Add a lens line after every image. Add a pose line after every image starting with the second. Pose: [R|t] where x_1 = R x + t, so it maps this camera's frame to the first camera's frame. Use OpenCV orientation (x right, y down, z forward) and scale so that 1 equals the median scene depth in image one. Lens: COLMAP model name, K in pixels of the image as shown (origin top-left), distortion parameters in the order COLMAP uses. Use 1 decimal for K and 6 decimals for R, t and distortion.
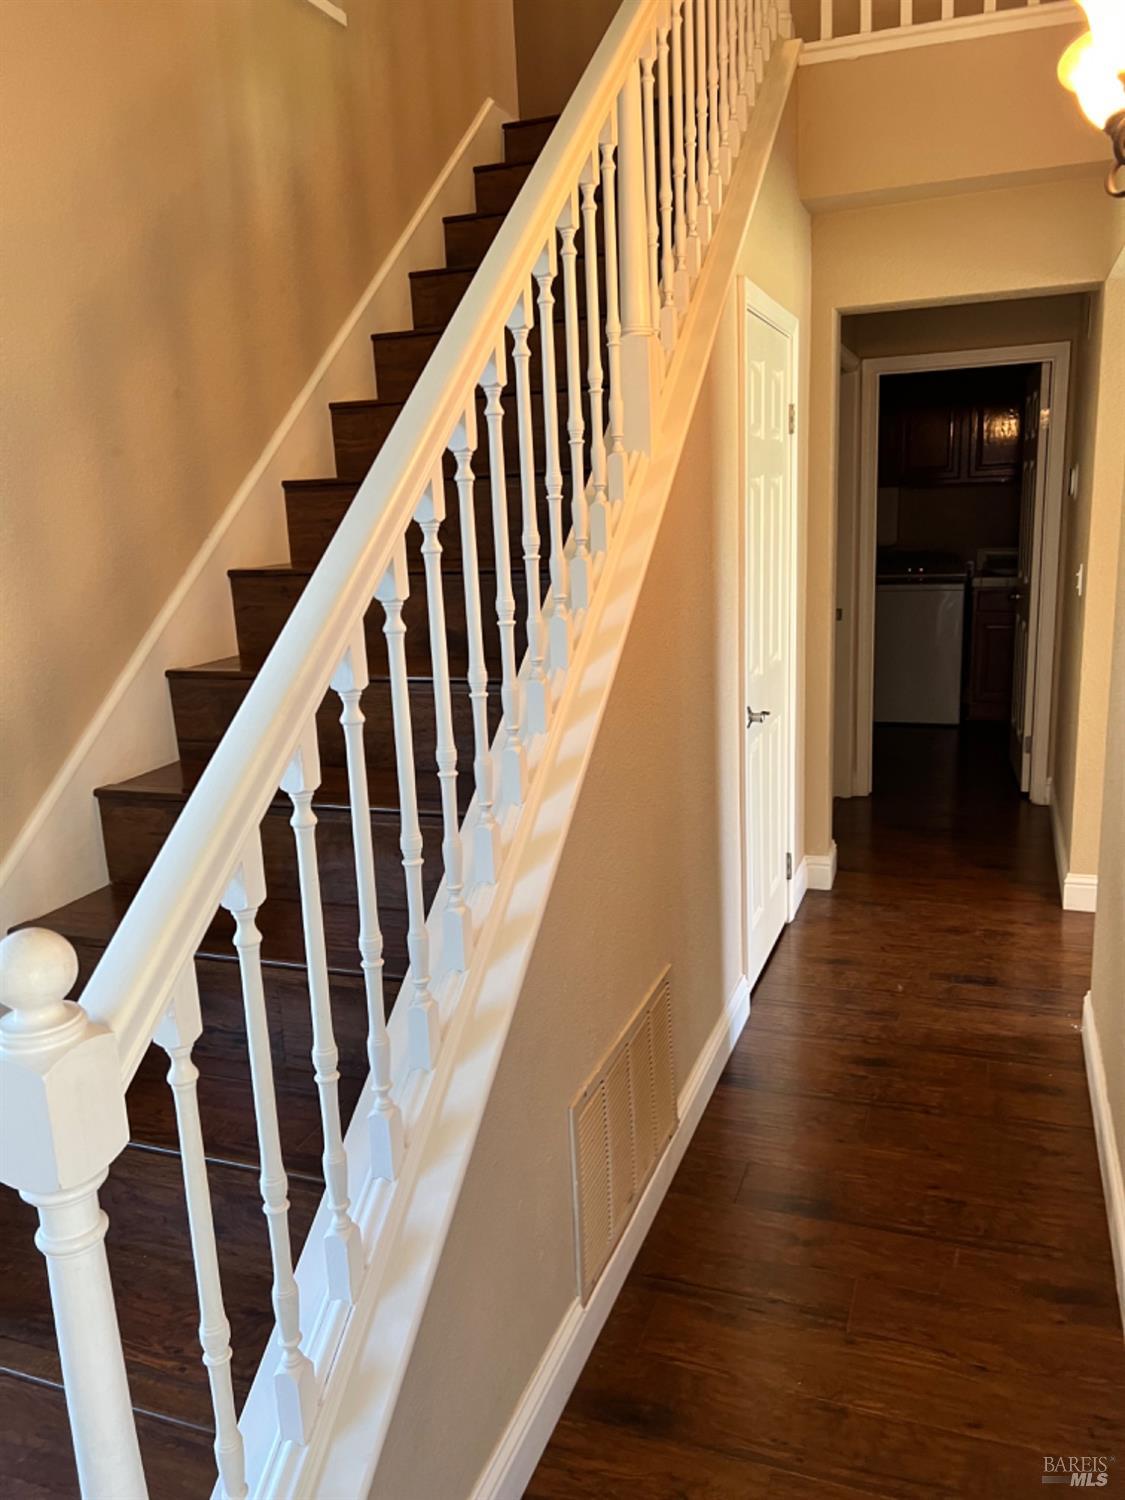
lens RADIAL K [[1125.1, 0, 569.8], [0, 1125.1, 753.6], [0, 0, 1]] dist [0.046209, -0.048826]
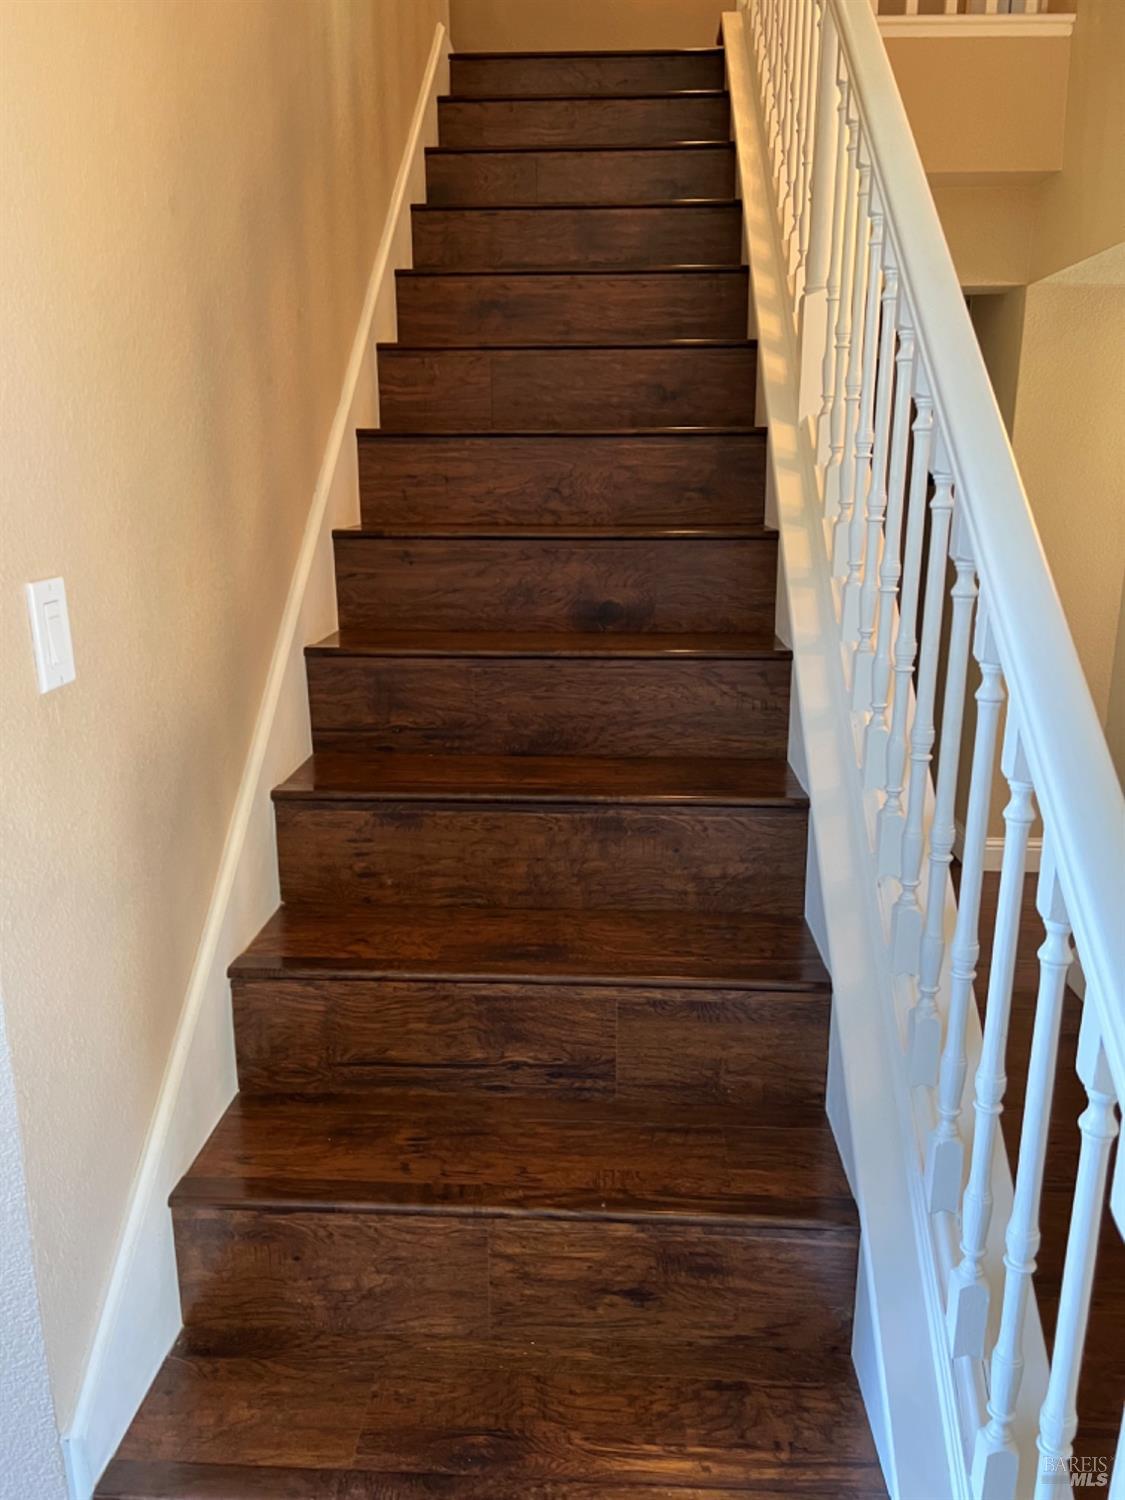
lens RADIAL K [[1125.1, 0, 559.6], [0, 1125.1, 752.1], [0, 0, 1]] dist [0.046209, -0.048826]
pose [[0.955842, -0.029195, 0.292427, -0.424057], [0.024677, 0.999512, 0.019128, -0.006943], [-0.292842, -0.011068, 0.956097, 0.142441]]
